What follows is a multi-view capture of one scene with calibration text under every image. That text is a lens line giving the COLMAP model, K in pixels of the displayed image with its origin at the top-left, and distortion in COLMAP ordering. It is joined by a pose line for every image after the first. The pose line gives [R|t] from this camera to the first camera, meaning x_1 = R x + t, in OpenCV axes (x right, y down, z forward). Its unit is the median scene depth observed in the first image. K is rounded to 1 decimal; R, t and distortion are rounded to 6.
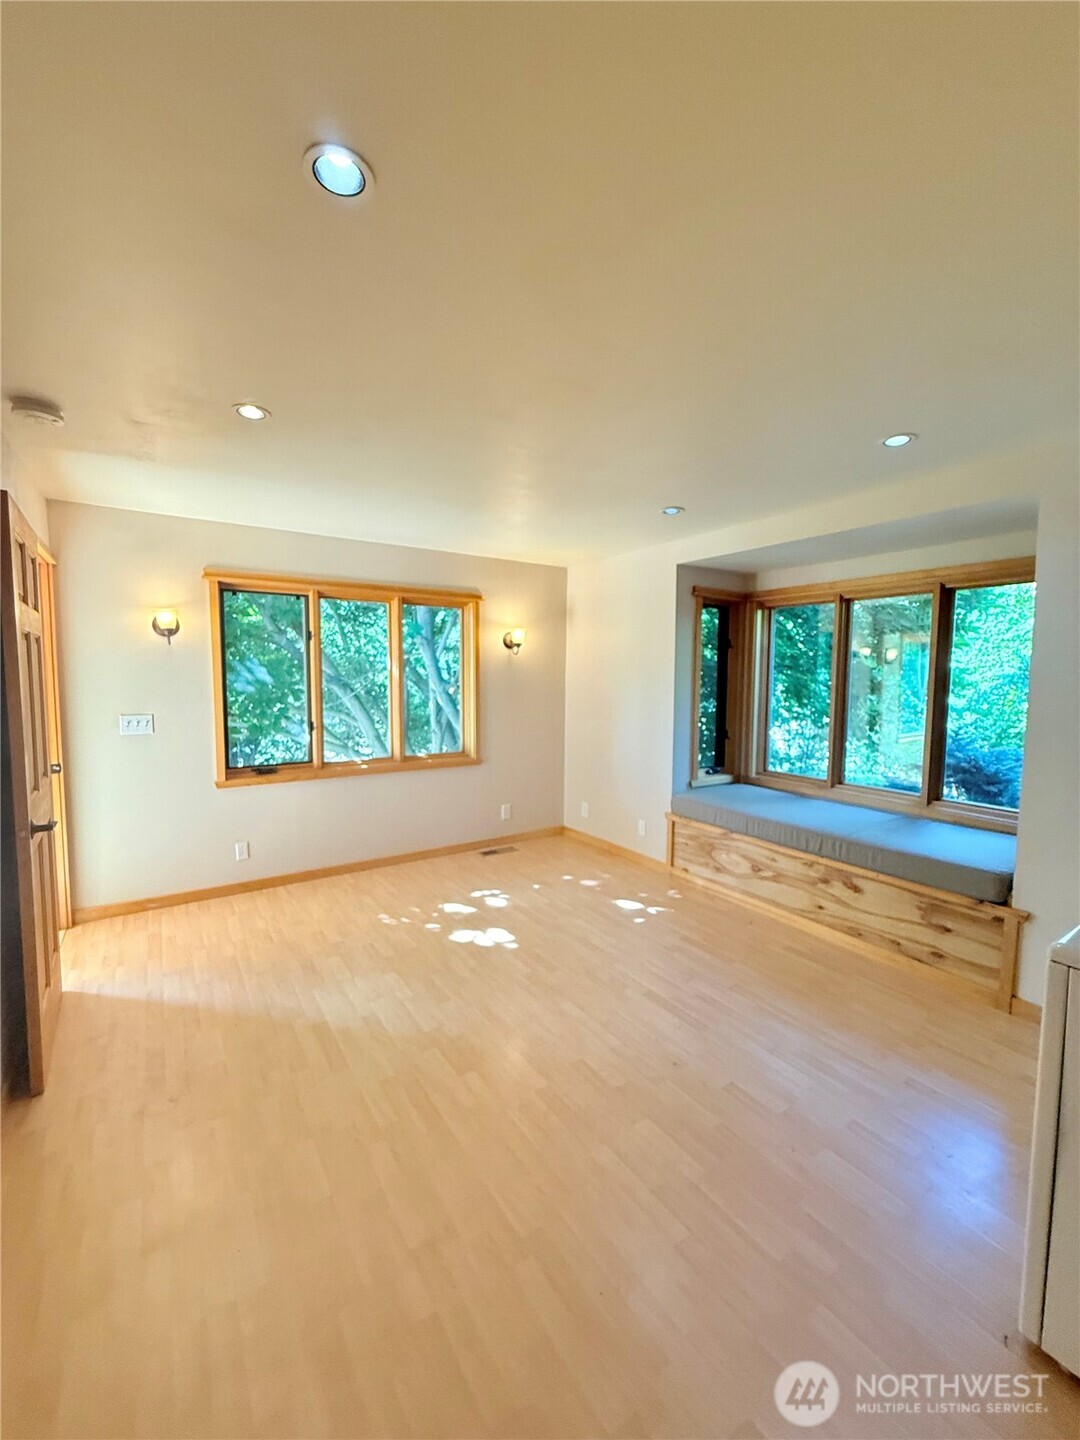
lens RADIAL K [[572.4, 0, 541.3], [0, 572.4, 715.8], [0, 0, 1]] dist [-0.001075, 0.000477]
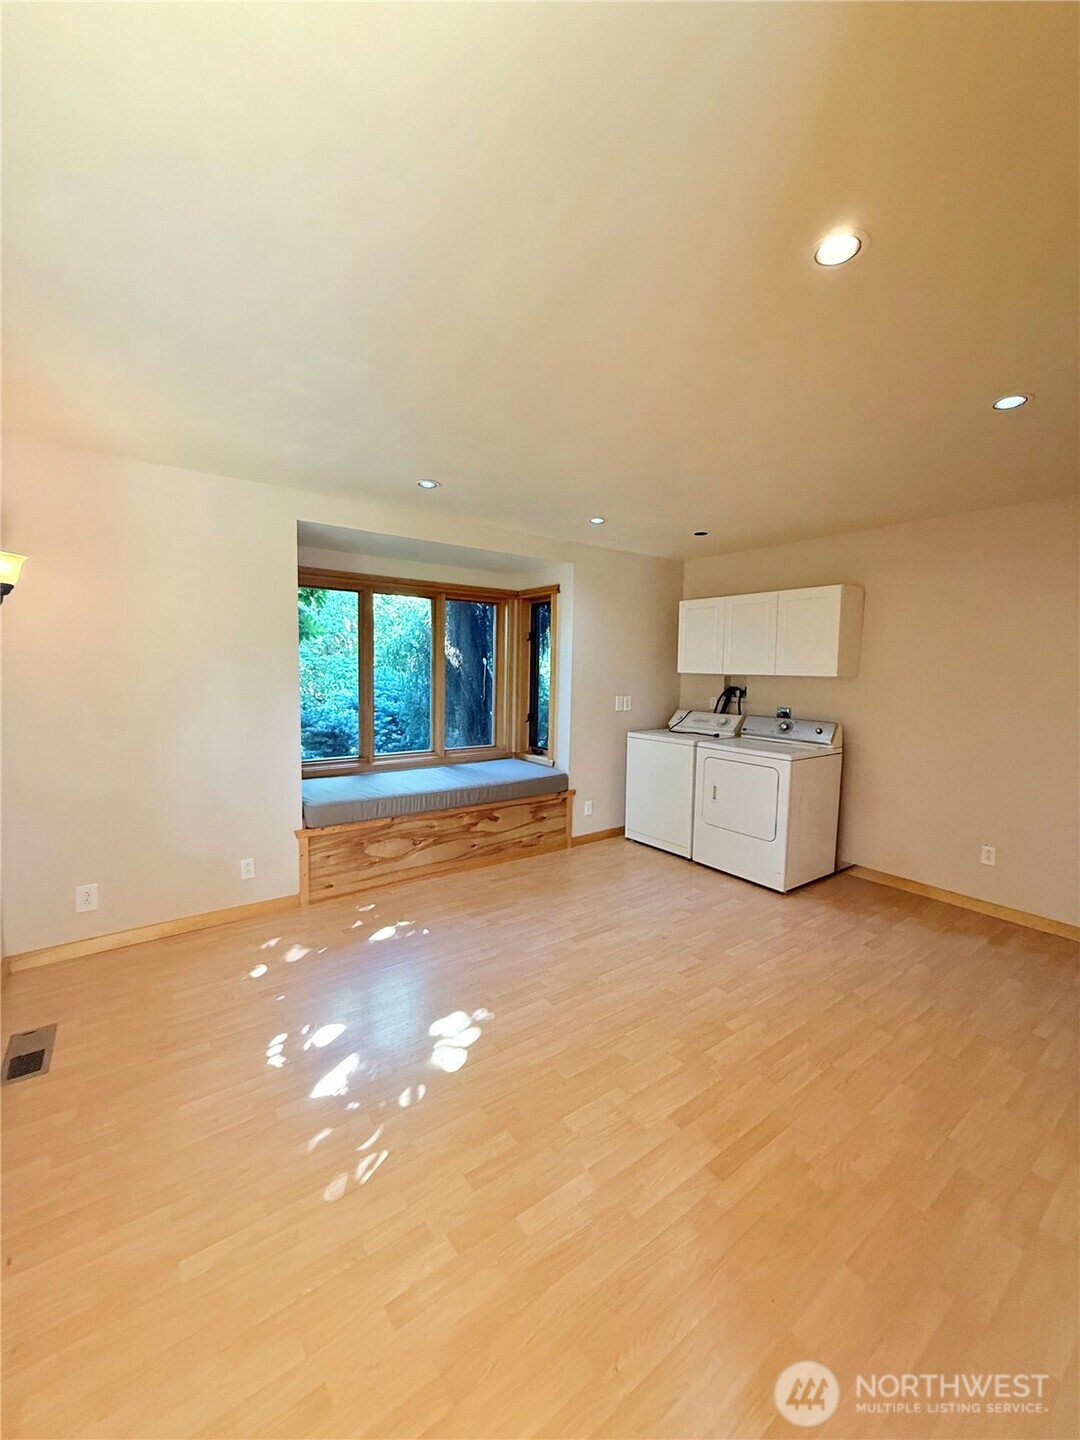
lens RADIAL K [[572.4, 0, 541.3], [0, 572.4, 715.8], [0, 0, 1]] dist [-0.001075, 0.000477]
pose [[-0.041549, -0.094379, 0.994669, -0.775161], [0.054744, 0.993818, 0.096585, -0.065027], [-0.997636, 0.058465, -0.036126, 0.919724]]
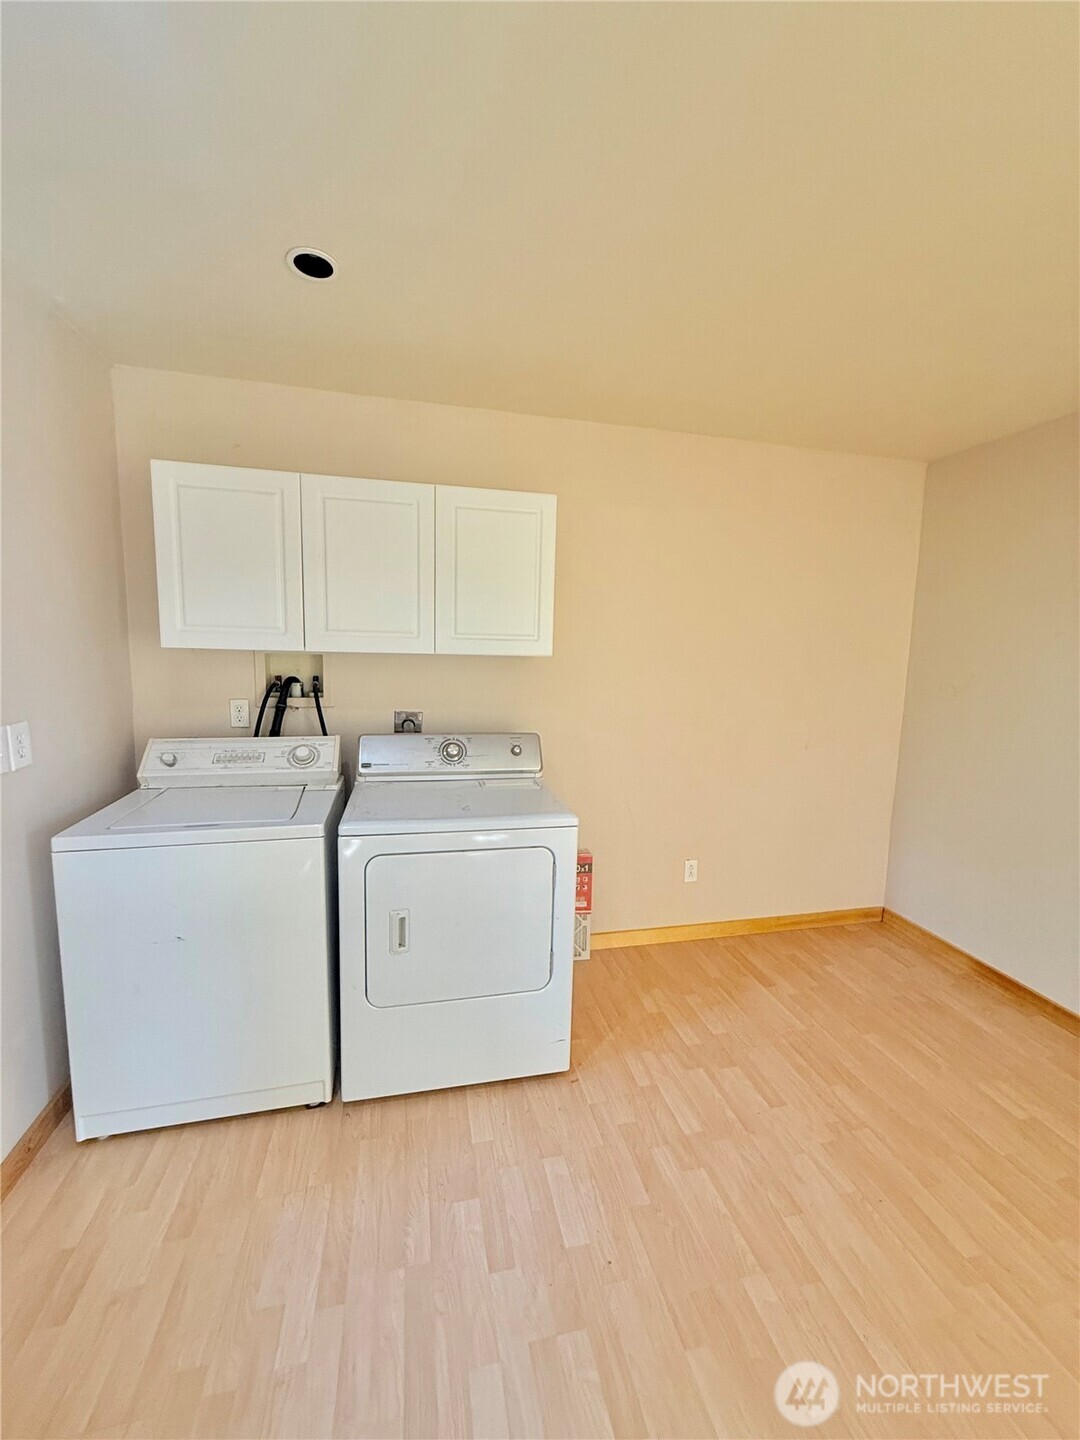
lens RADIAL K [[572.4, 0, 541.3], [0, 572.4, 715.8], [0, 0, 1]] dist [-0.001075, 0.000477]
pose [[-0.935140, -0.072982, 0.346681, 0.177084], [-0.007016, 0.982175, 0.187838, -0.056915], [-0.354210, 0.173223, -0.918983, 0.916084]]
